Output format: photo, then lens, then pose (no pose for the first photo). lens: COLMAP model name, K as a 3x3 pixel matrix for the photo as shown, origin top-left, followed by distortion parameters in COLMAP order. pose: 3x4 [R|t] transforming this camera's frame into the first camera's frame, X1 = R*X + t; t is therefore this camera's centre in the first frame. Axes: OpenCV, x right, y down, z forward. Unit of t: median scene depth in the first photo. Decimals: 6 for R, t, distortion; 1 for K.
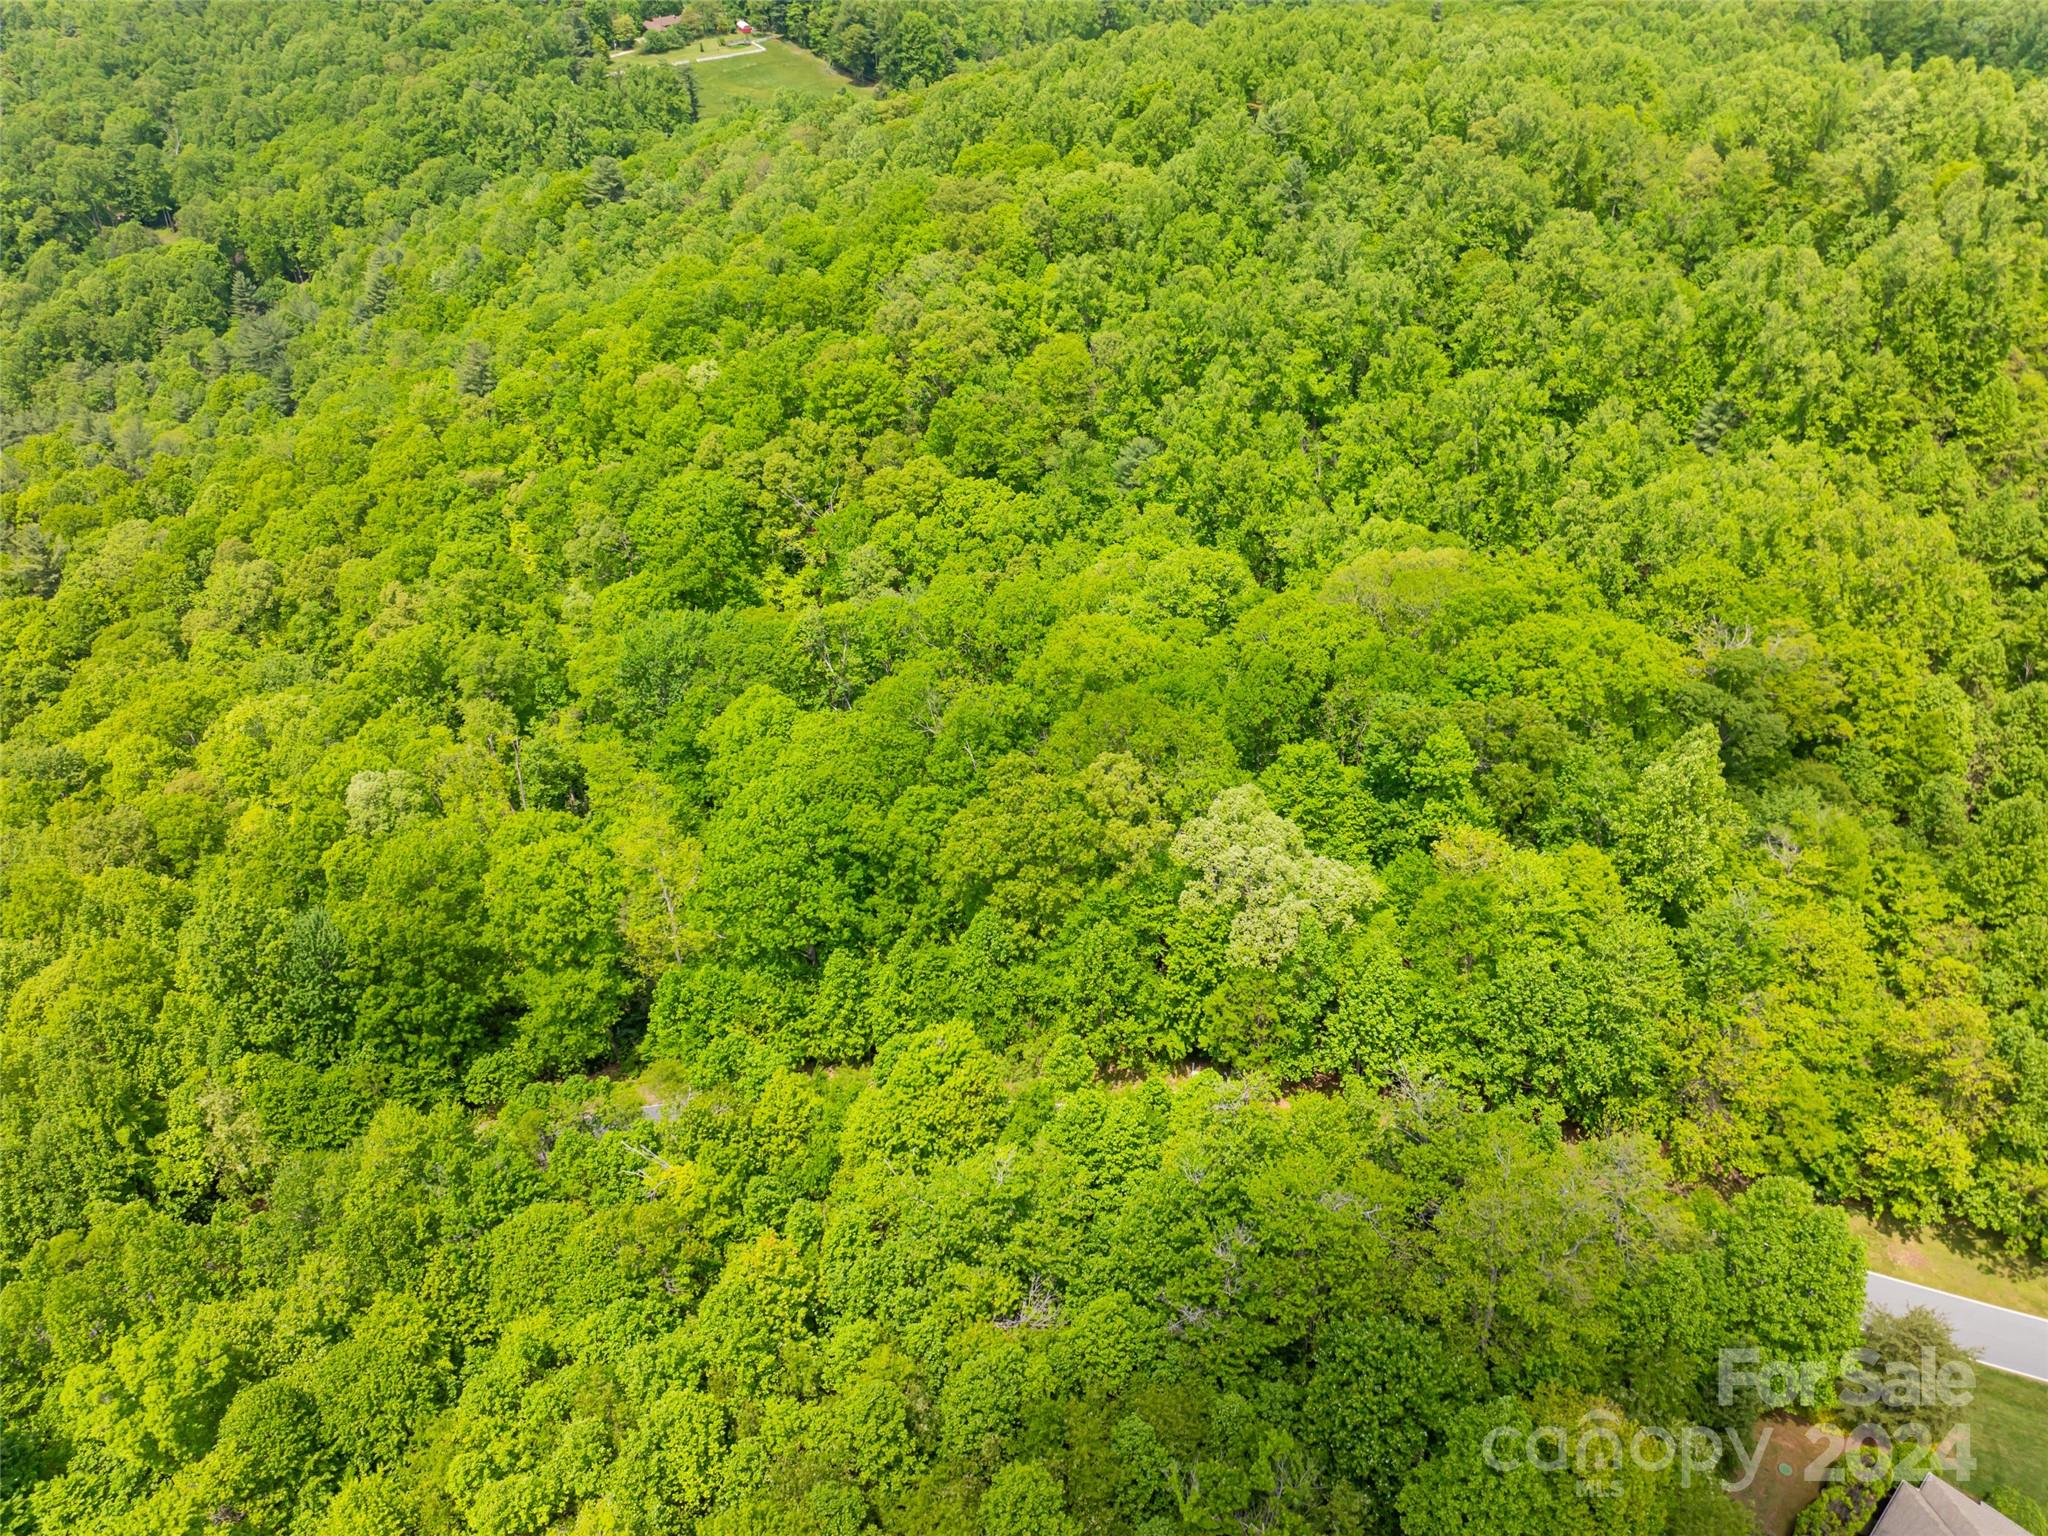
lens RADIAL K [[1555.0, 0, 1039.5], [0, 1555.0, 758.3], [0, 0, 1]] dist [-0.049387, 0.017078]
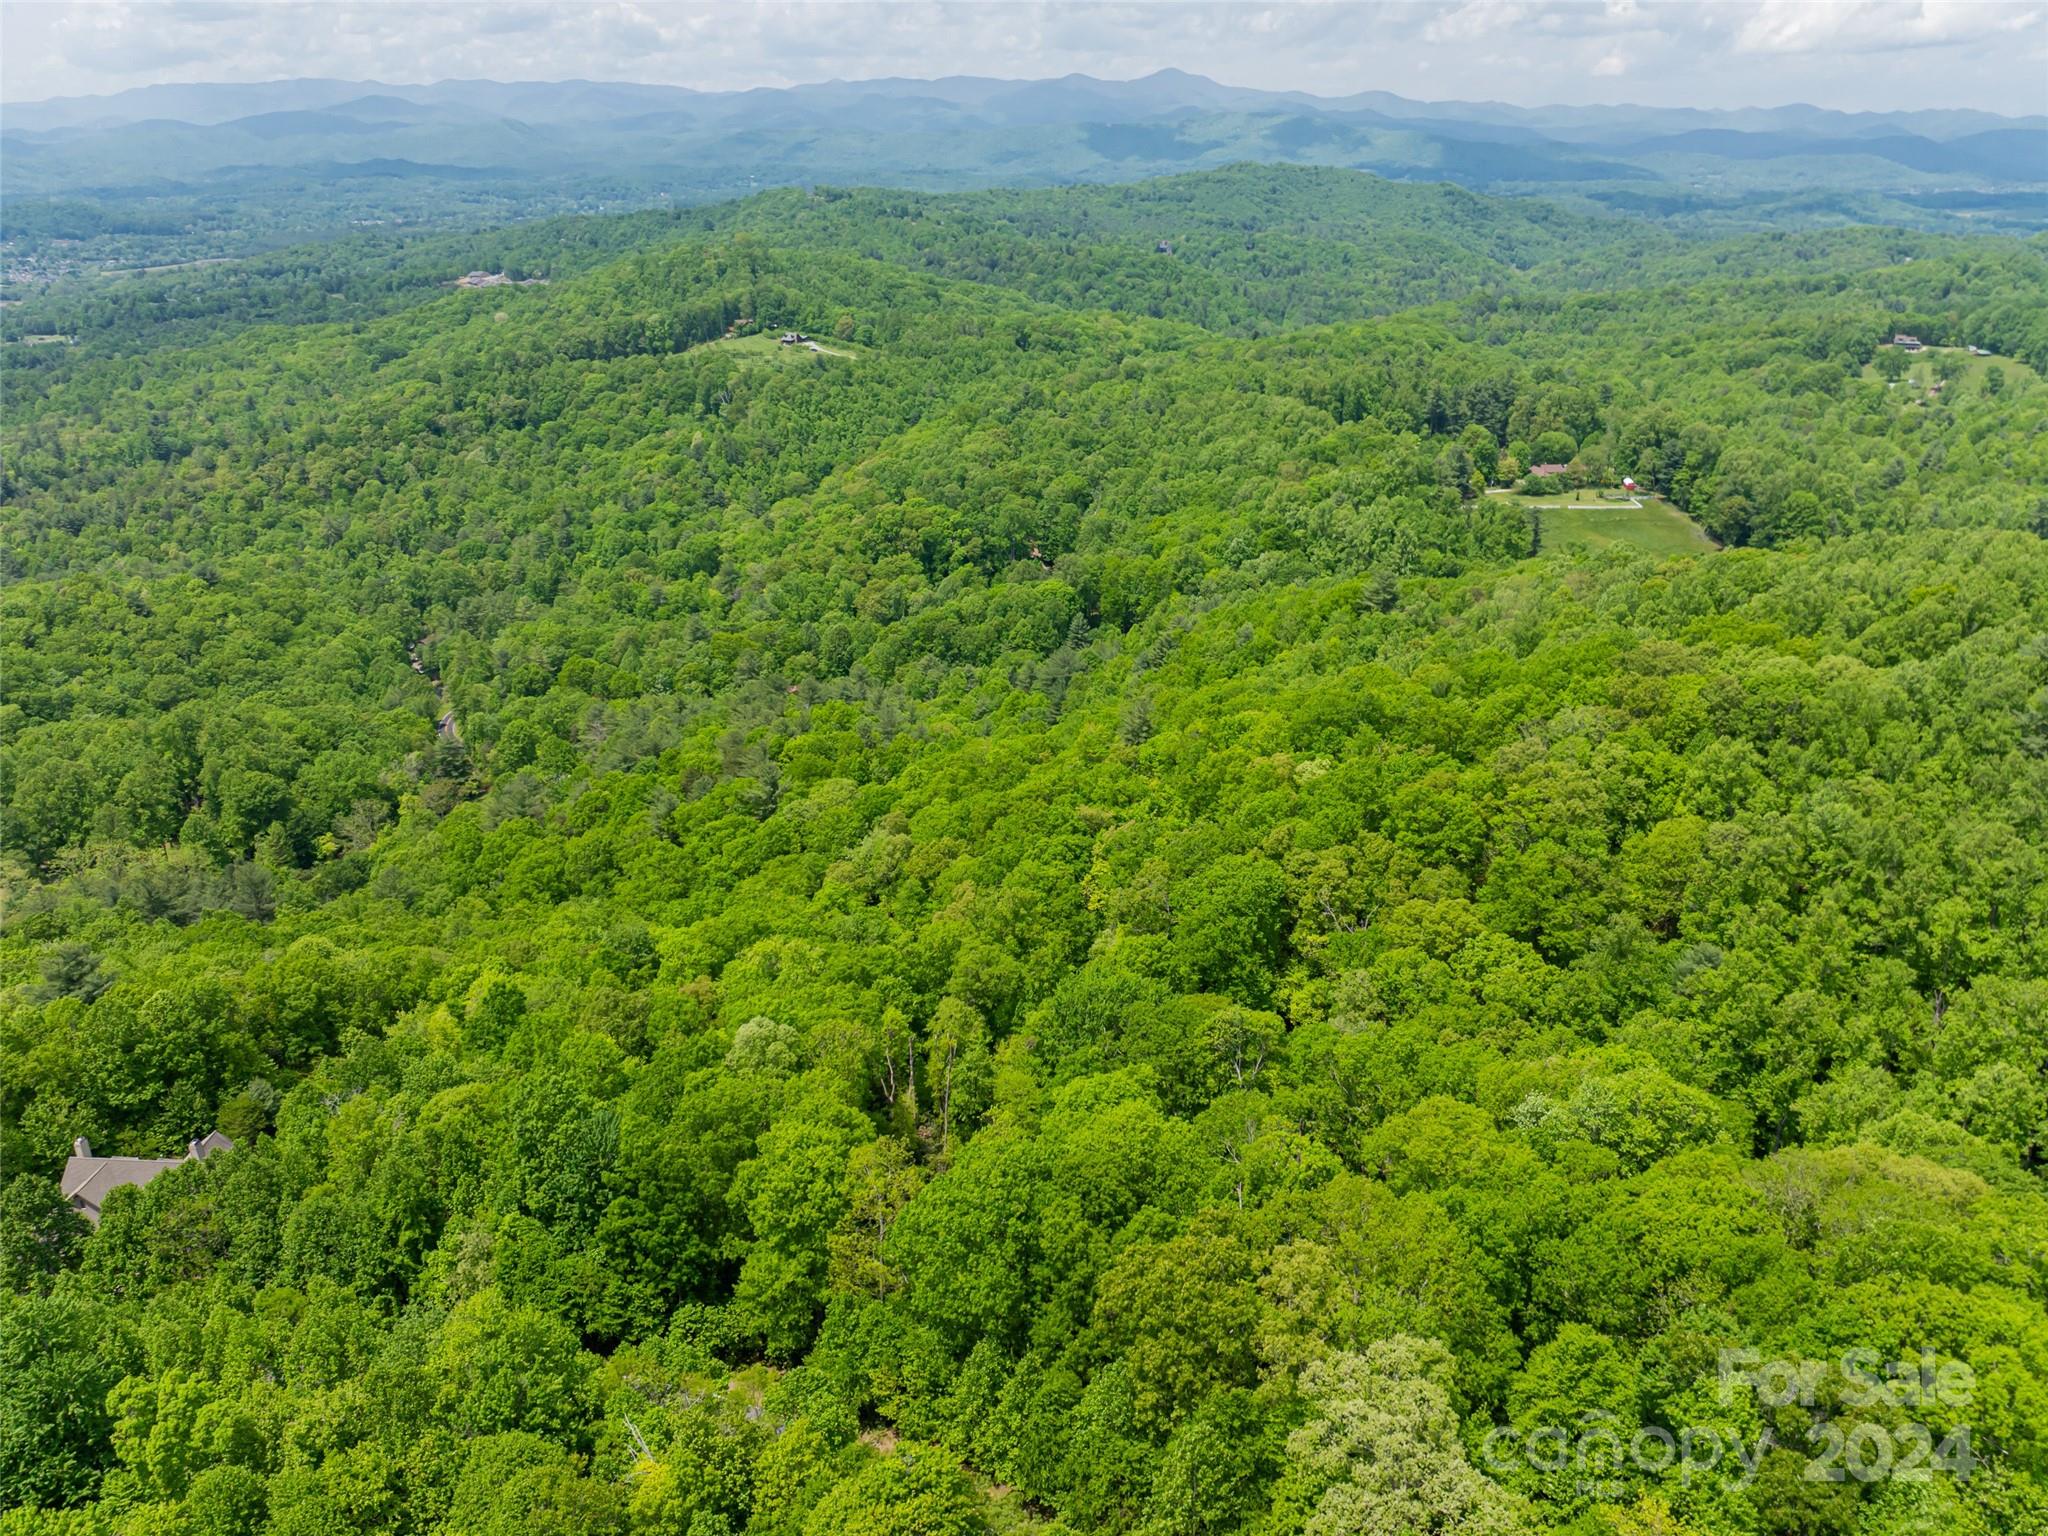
lens RADIAL K [[1555.0, 0, 1033.5], [0, 1555.0, 759.7], [0, 0, 1]] dist [-0.049387, 0.017078]
pose [[0.821590, 0.213426, -0.528620, 0.094787], [-0.341604, 0.926674, -0.156789, -0.019512], [0.456395, 0.309395, 0.834253, 0.040123]]
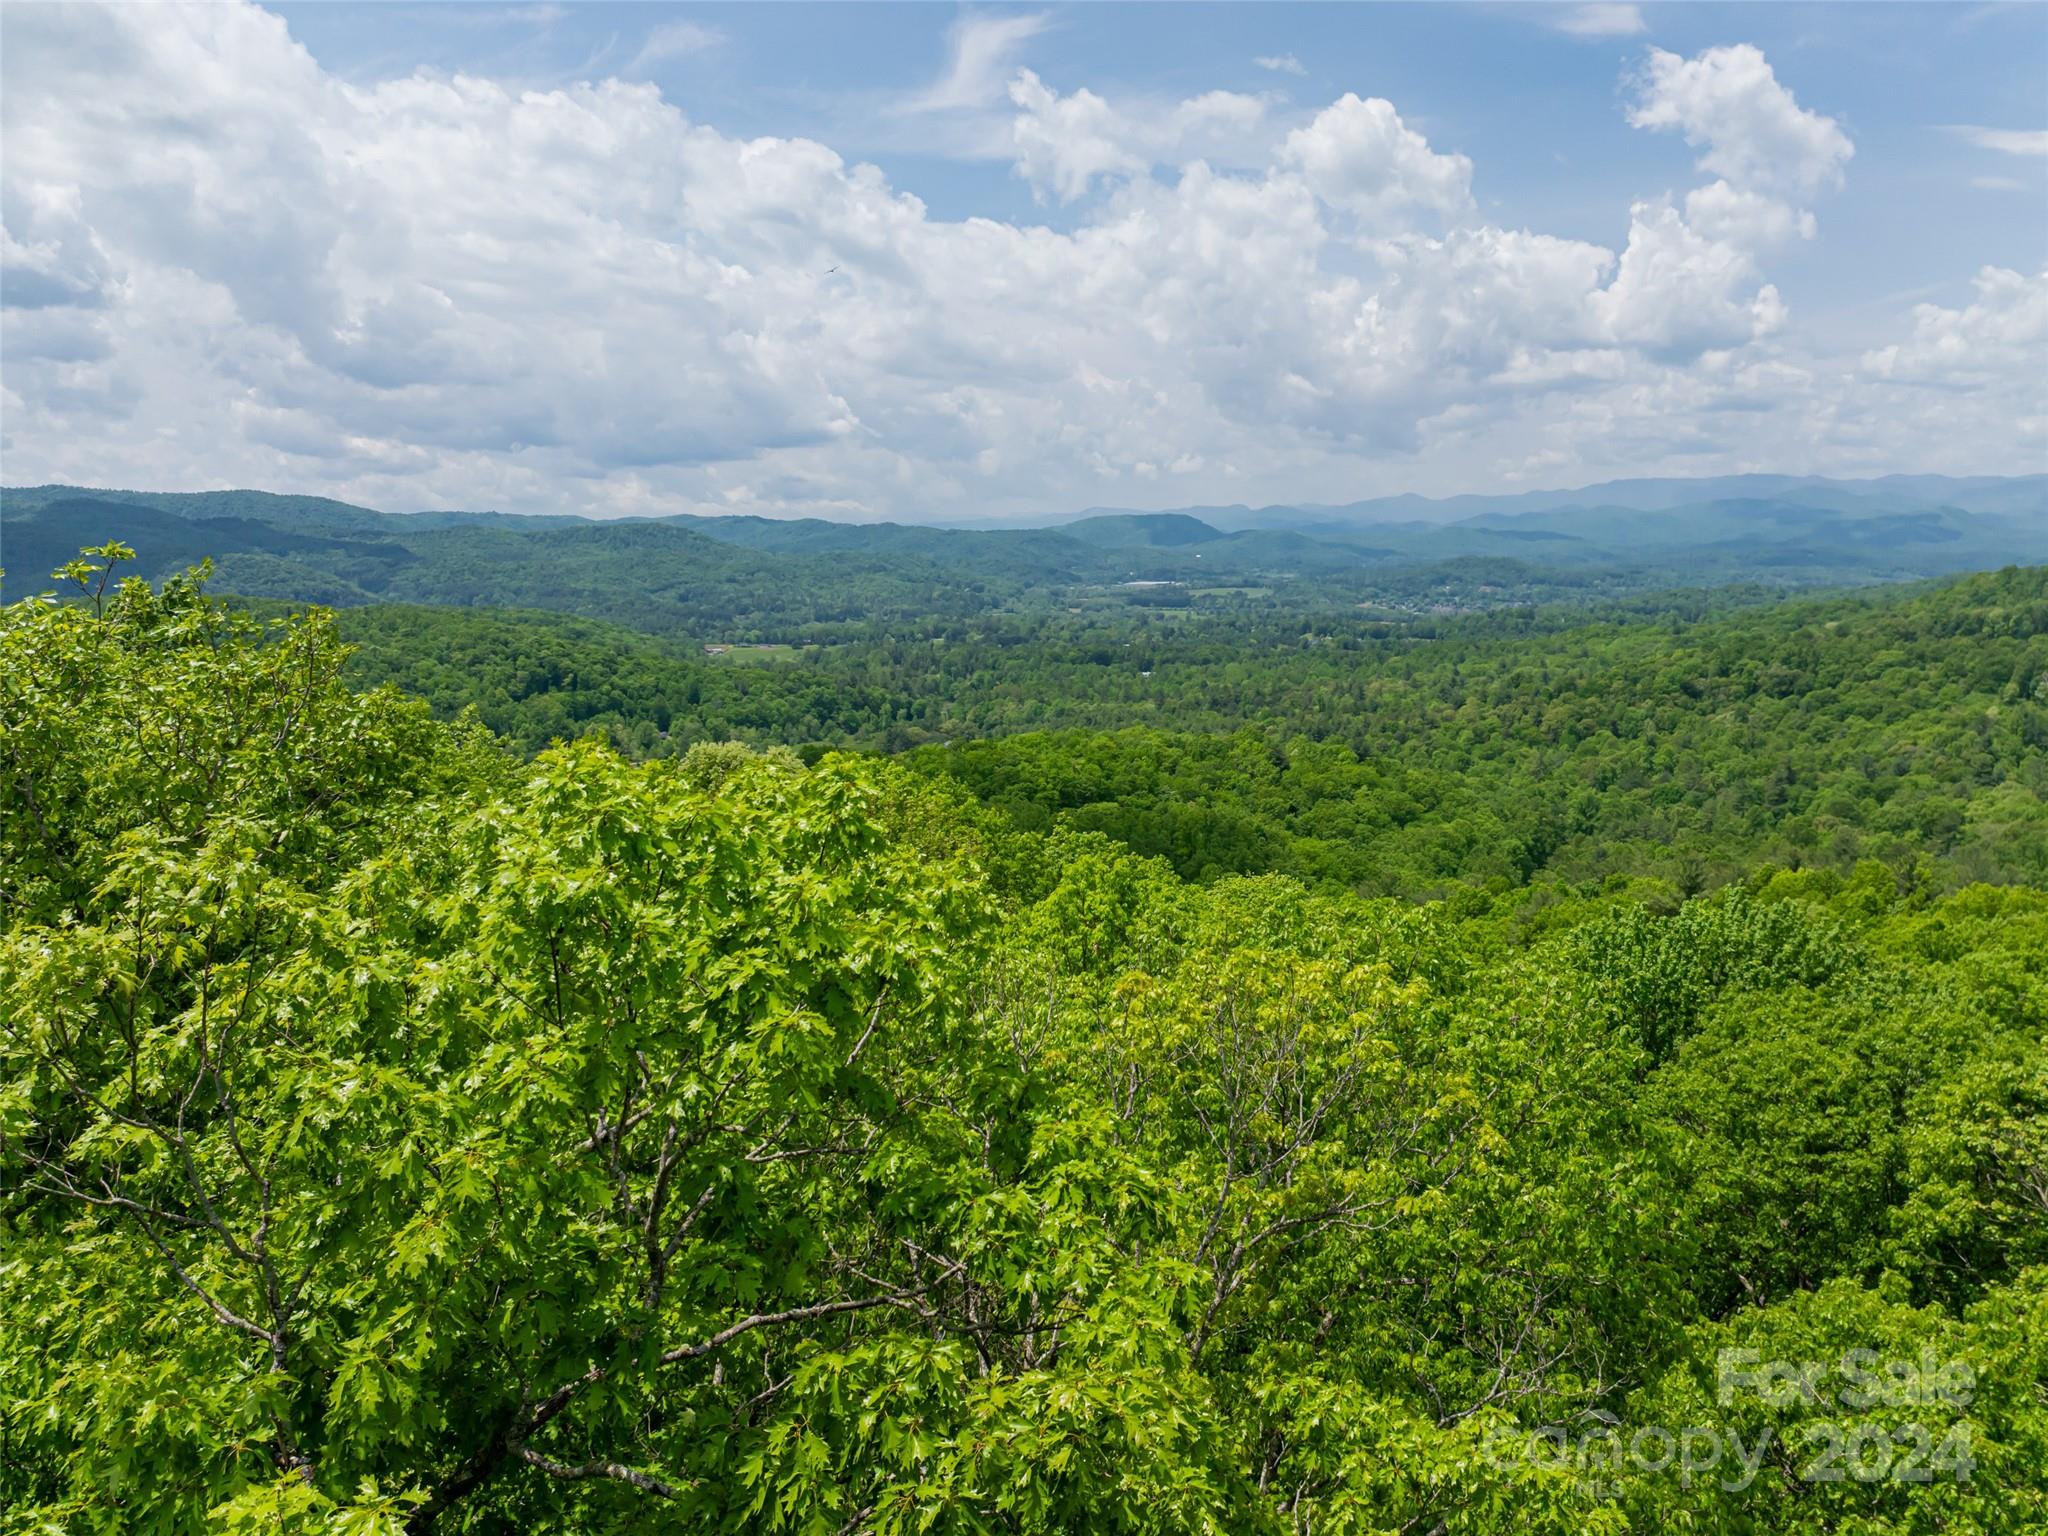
lens RADIAL K [[1555.0, 0, 1037.3], [0, 1555.0, 765.2], [0, 0, 1]] dist [-0.049387, 0.017078]
pose [[0.122318, 0.148627, -0.981299, 0.010396], [-0.597728, 0.800337, 0.046713, -0.019162], [0.792313, 0.580836, 0.186734, 0.348048]]
